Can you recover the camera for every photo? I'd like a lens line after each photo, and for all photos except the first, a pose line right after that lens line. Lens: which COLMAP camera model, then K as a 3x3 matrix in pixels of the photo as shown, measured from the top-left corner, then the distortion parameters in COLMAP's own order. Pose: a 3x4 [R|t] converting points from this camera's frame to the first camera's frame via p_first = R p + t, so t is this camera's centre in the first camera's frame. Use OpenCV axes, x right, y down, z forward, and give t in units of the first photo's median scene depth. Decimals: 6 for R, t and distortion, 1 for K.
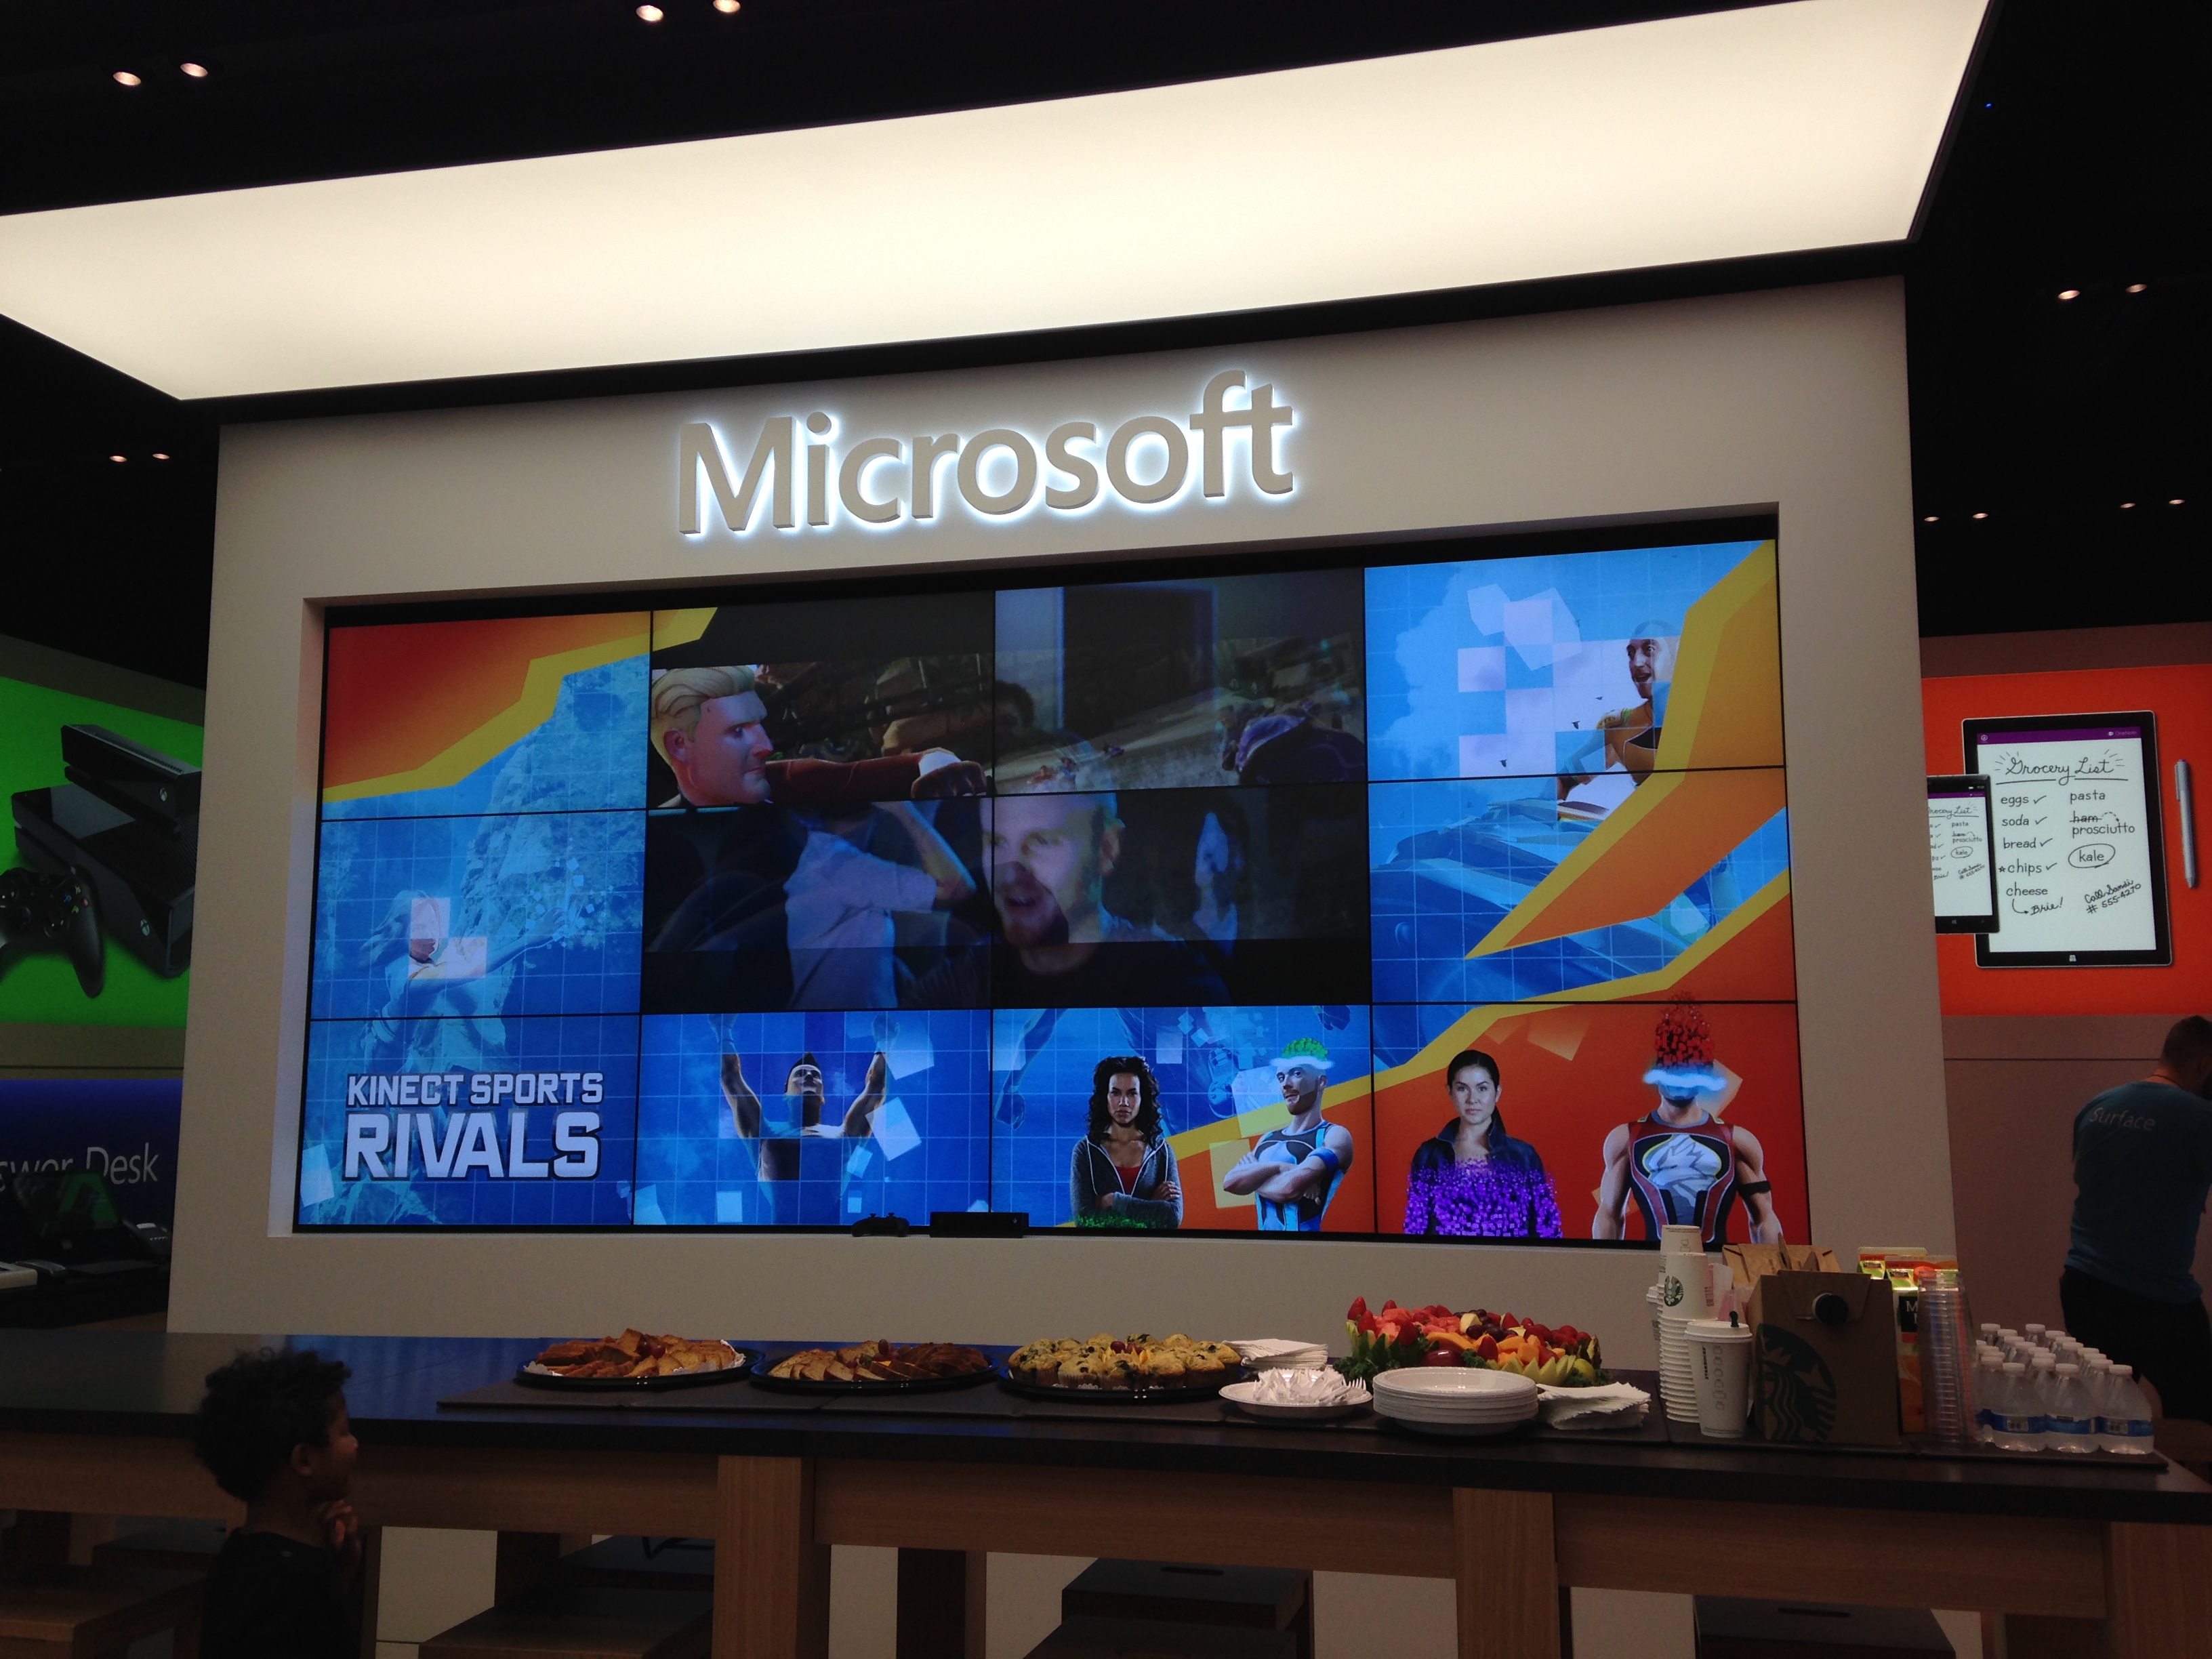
lens RADIAL K [[2042.0, 0, 1115.2], [0, 2042.0, 828.4], [0, 0, 1]] dist [0.050841, 0.000000]
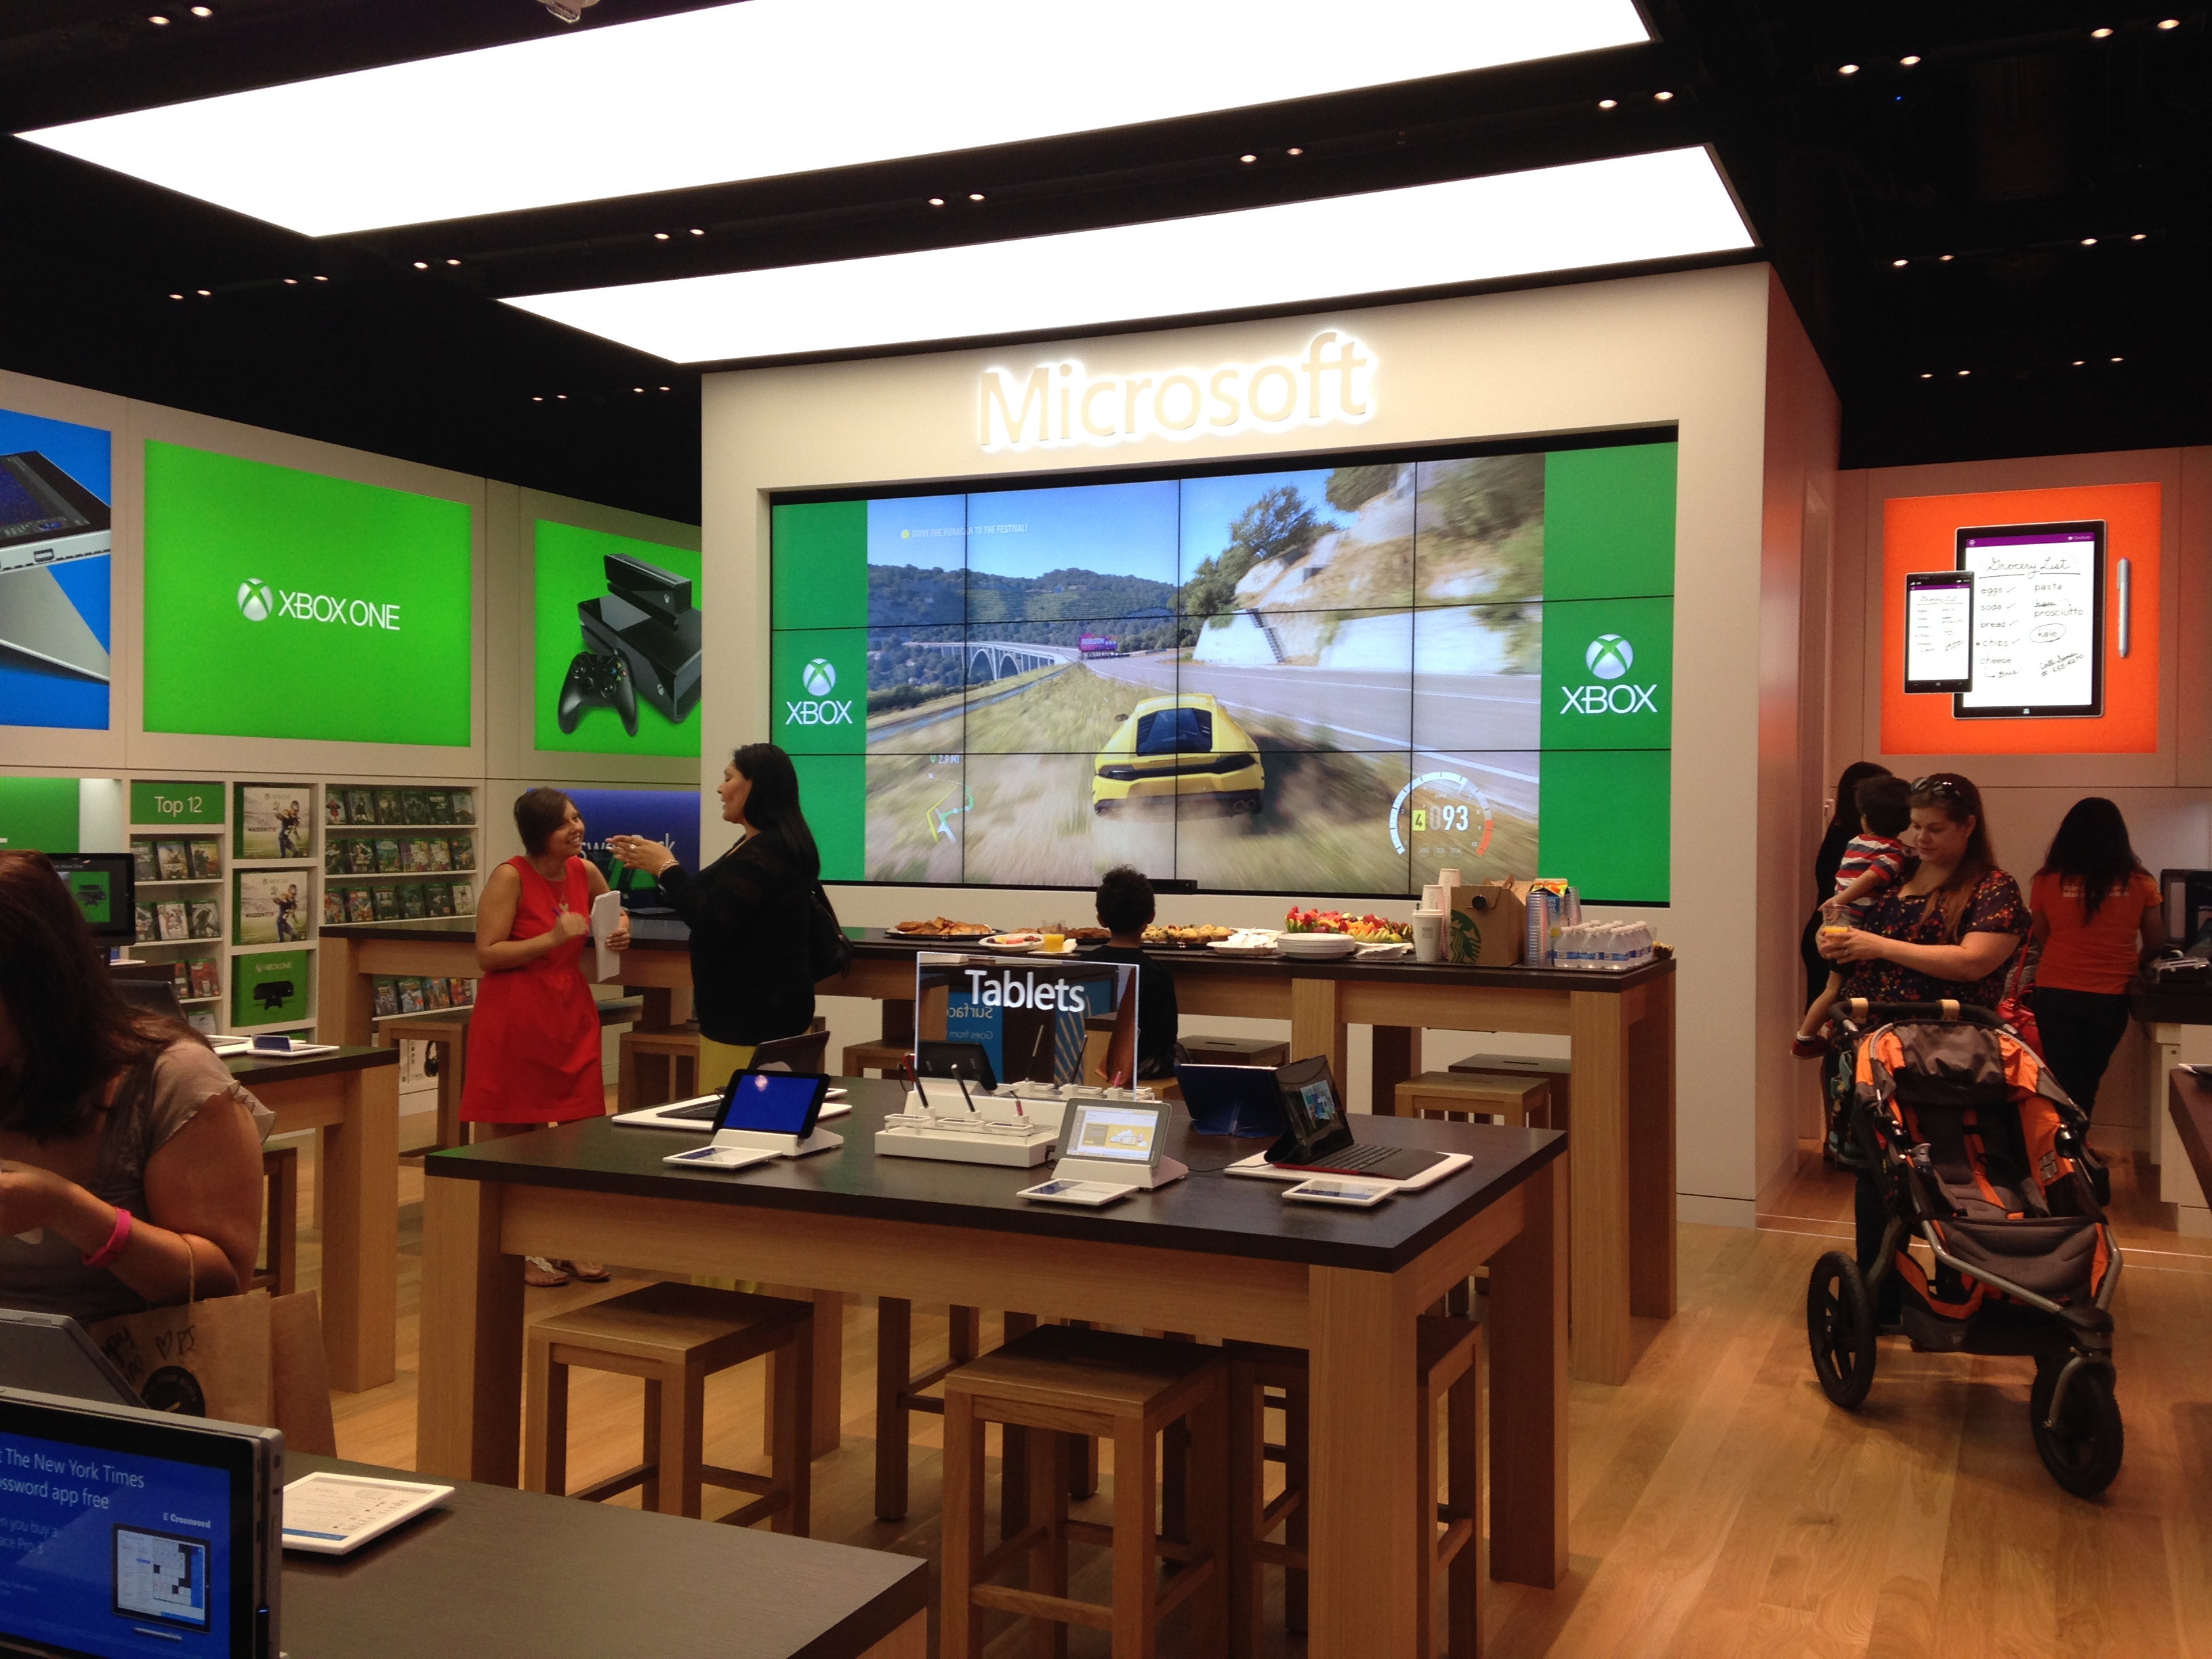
lens RADIAL K [[2042.0, 0, 1102.8], [0, 2042.0, 826.6], [0, 0, 1]] dist [0.050841, 0.000000]
pose [[0.979990, 0.011154, -0.198733, 0.146070], [0.015091, 0.991391, 0.130061, -0.044534], [0.198473, -0.130458, 0.971385, -0.409472]]
